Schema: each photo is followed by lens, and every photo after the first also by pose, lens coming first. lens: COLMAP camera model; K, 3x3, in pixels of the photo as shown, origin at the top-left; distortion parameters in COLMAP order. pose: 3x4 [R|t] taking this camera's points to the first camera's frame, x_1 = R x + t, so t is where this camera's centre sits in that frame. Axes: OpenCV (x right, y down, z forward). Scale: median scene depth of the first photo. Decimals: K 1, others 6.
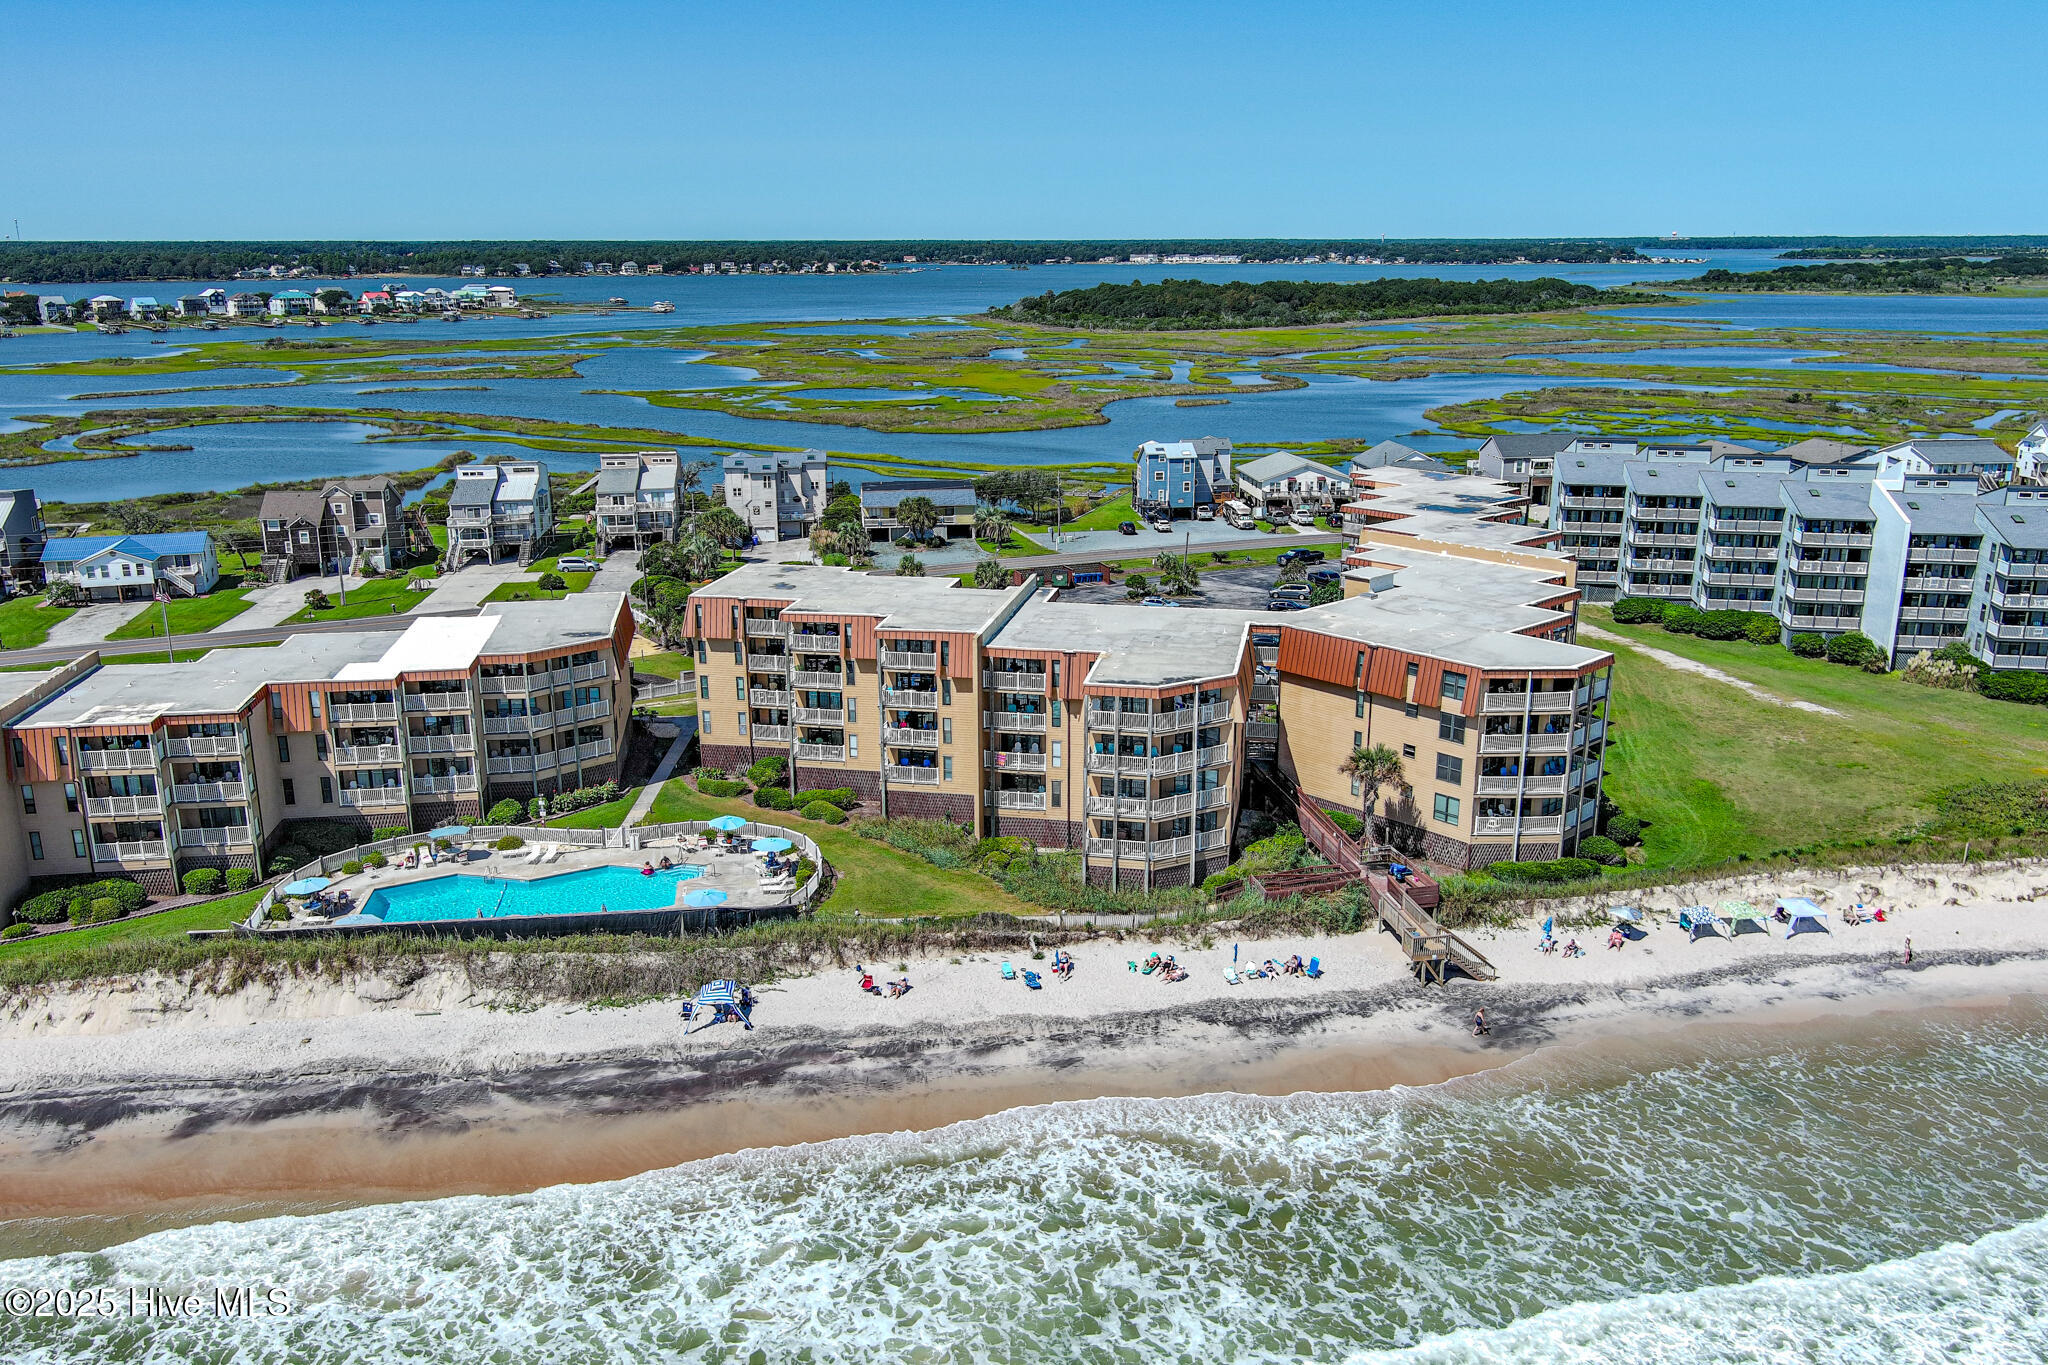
lens RADIAL K [[1624.4, 0, 1016.1], [0, 1624.4, 675.1], [0, 0, 1]] dist [0.046350, -0.076736]
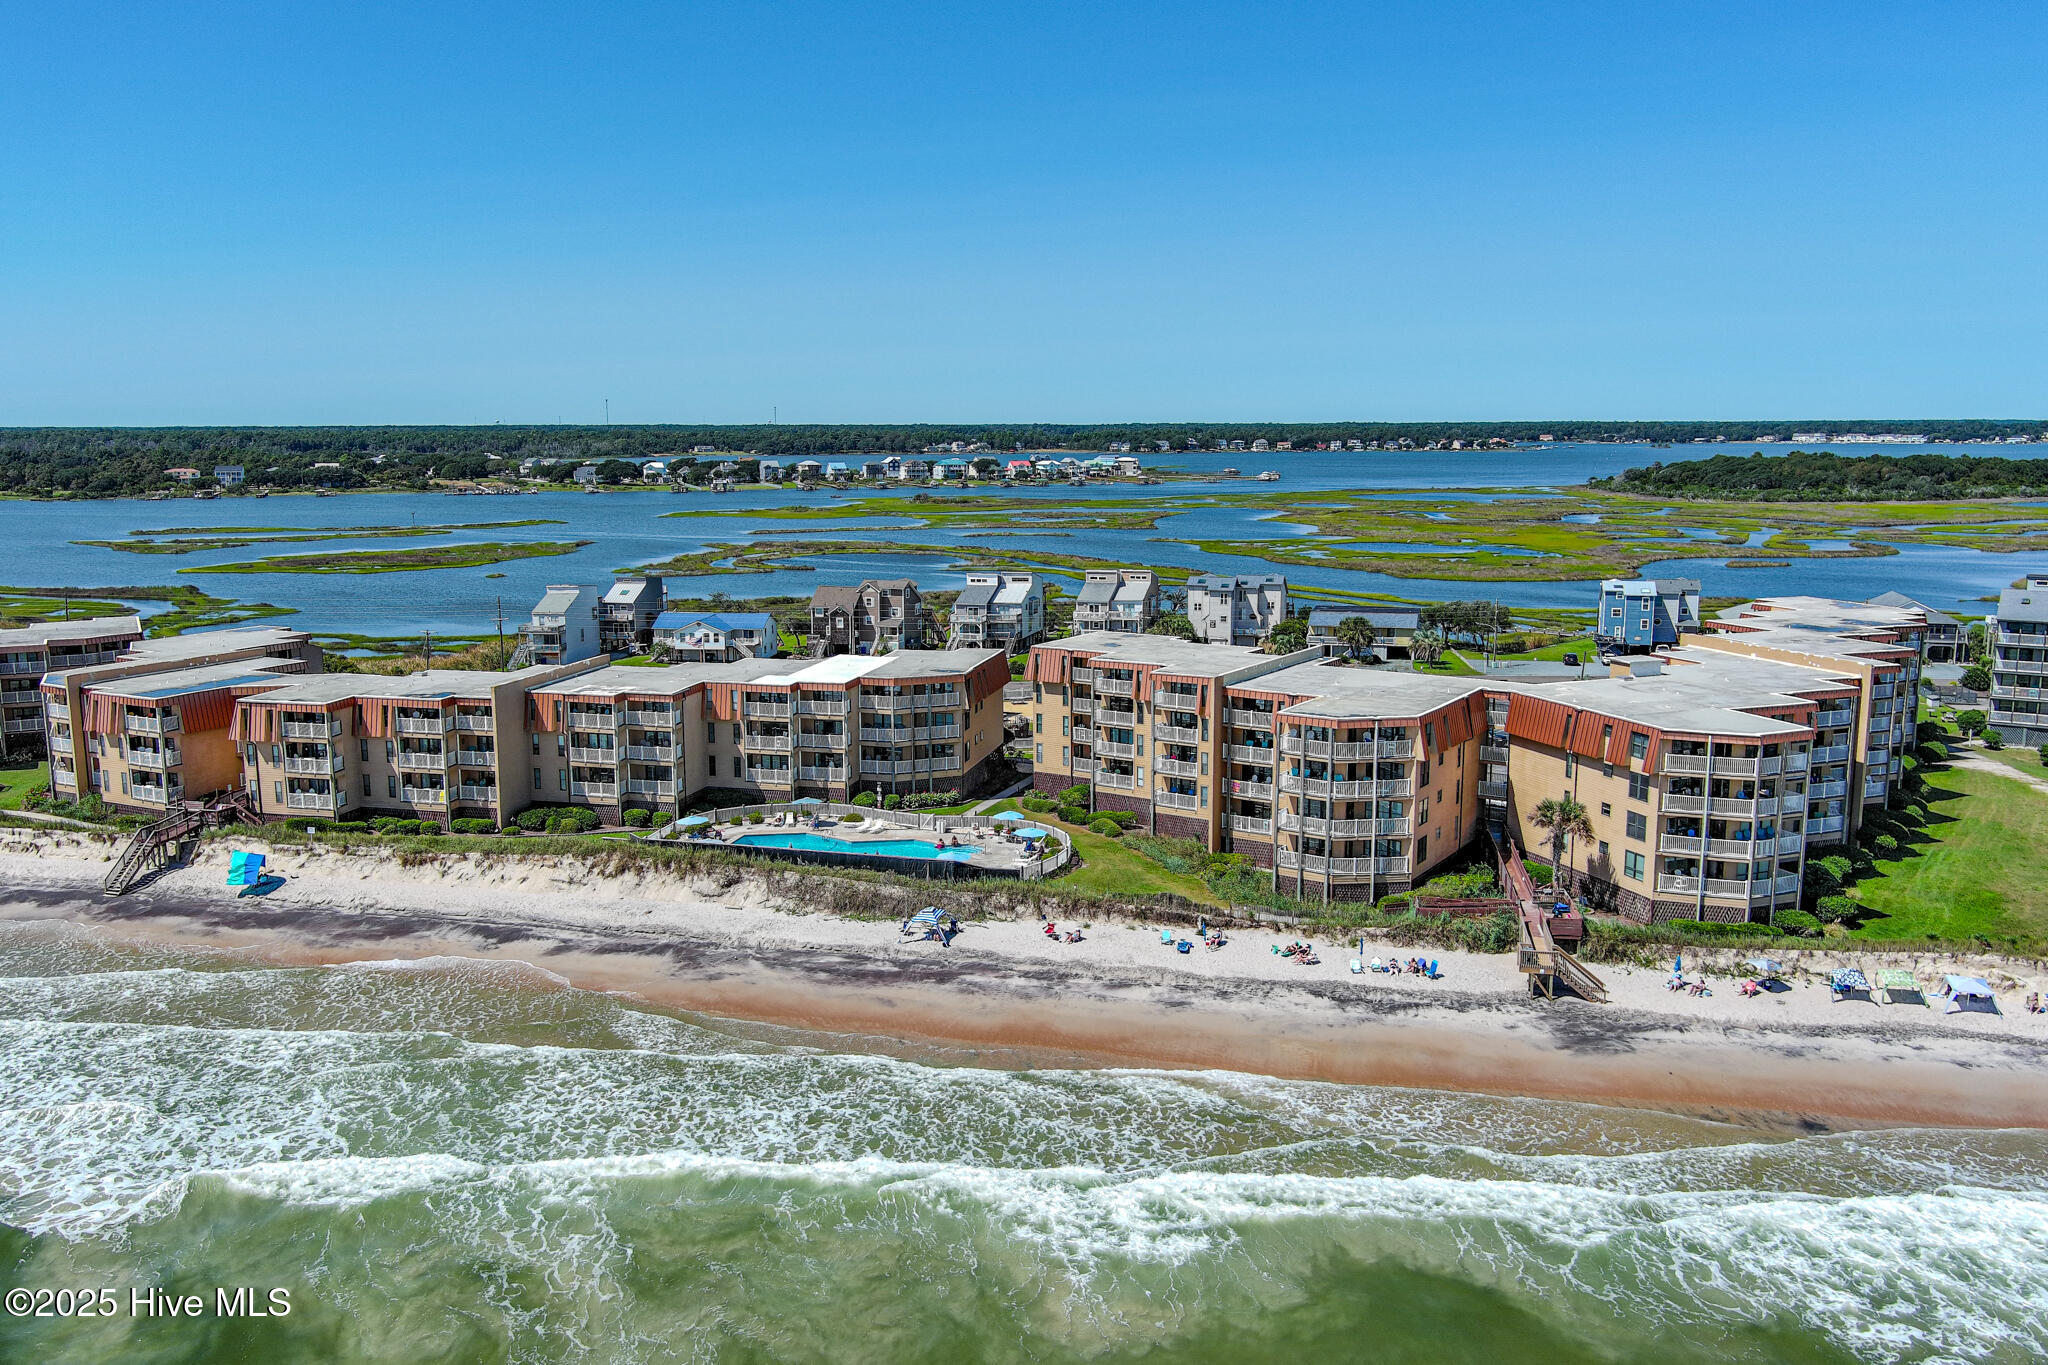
lens RADIAL K [[1624.4, 0, 1016.1], [0, 1624.4, 675.1], [0, 0, 1]] dist [0.046350, -0.076736]
pose [[0.922326, 0.059241, -0.381845, 0.290047], [-0.100849, 0.990834, -0.089871, 0.095150], [0.373021, 0.121399, 0.919846, -0.134150]]
